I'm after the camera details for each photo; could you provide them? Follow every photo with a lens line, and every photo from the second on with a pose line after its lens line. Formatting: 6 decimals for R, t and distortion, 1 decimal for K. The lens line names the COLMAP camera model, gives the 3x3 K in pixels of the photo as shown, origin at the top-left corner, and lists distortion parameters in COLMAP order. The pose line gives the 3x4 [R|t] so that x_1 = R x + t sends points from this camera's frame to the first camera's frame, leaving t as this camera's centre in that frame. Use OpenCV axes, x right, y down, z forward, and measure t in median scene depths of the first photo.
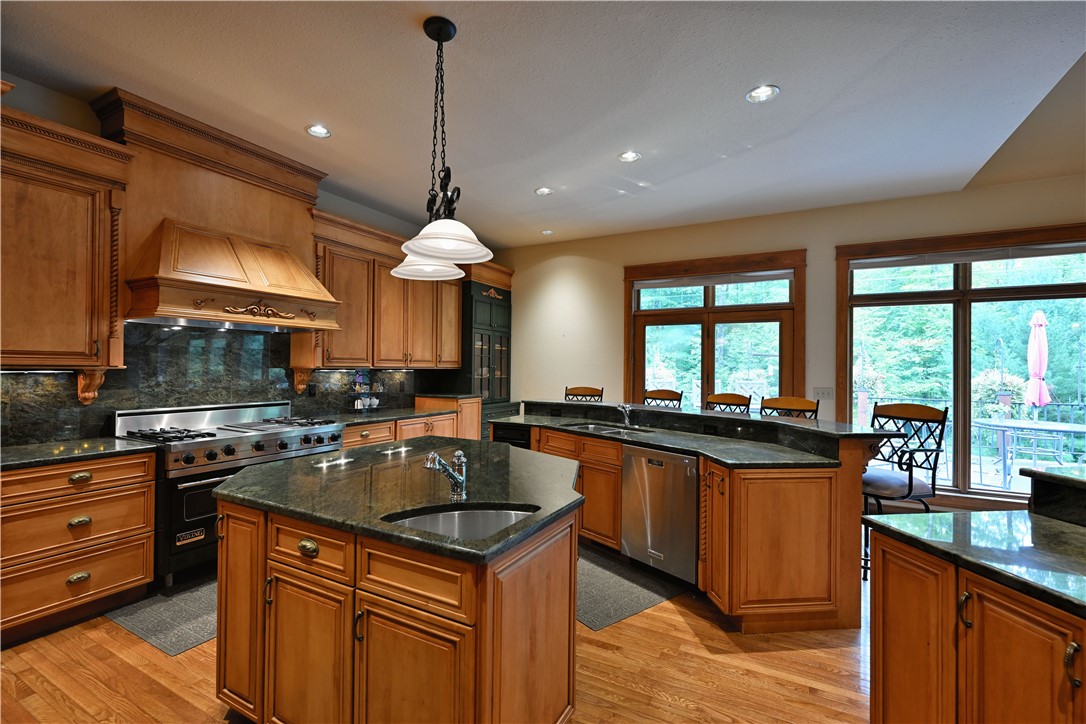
lens RADIAL K [[483.4, 0, 540.3], [0, 483.4, 363.7], [0, 0, 1]] dist [-0.000240, 0.000566]
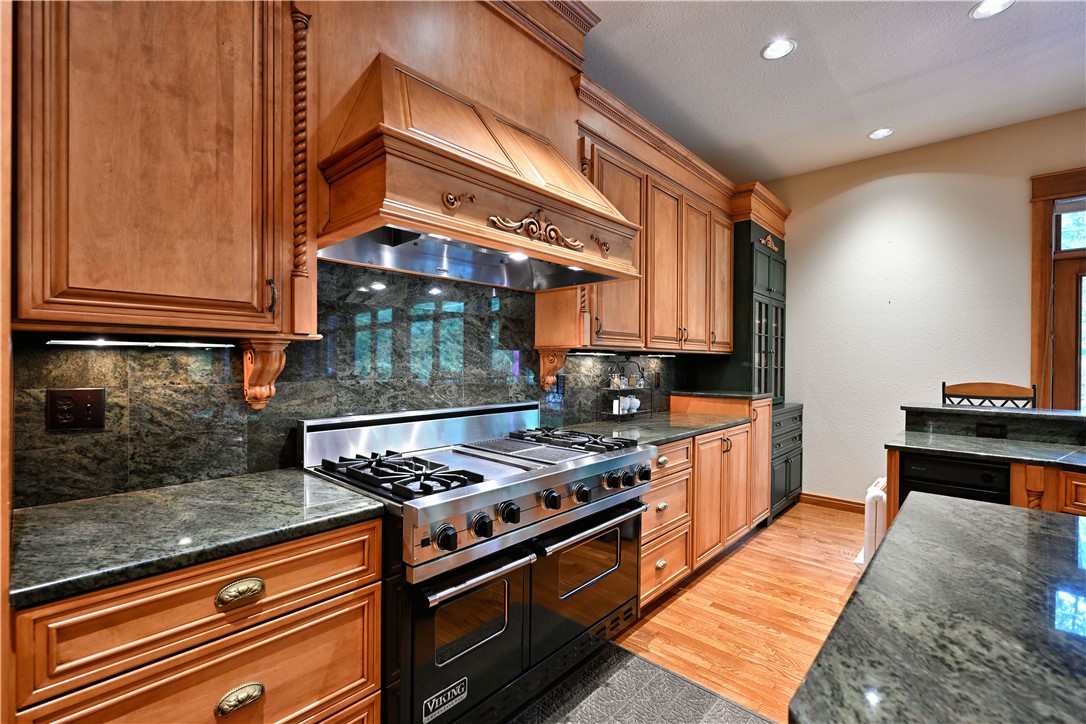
lens RADIAL K [[483.4, 0, 540.3], [0, 483.4, 363.7], [0, 0, 1]] dist [-0.000240, 0.000566]
pose [[0.970140, -0.001864, -0.242538, -0.474405], [0.004504, 0.999937, 0.010327, 0.028503], [0.242503, -0.011111, 0.970087, 0.523175]]
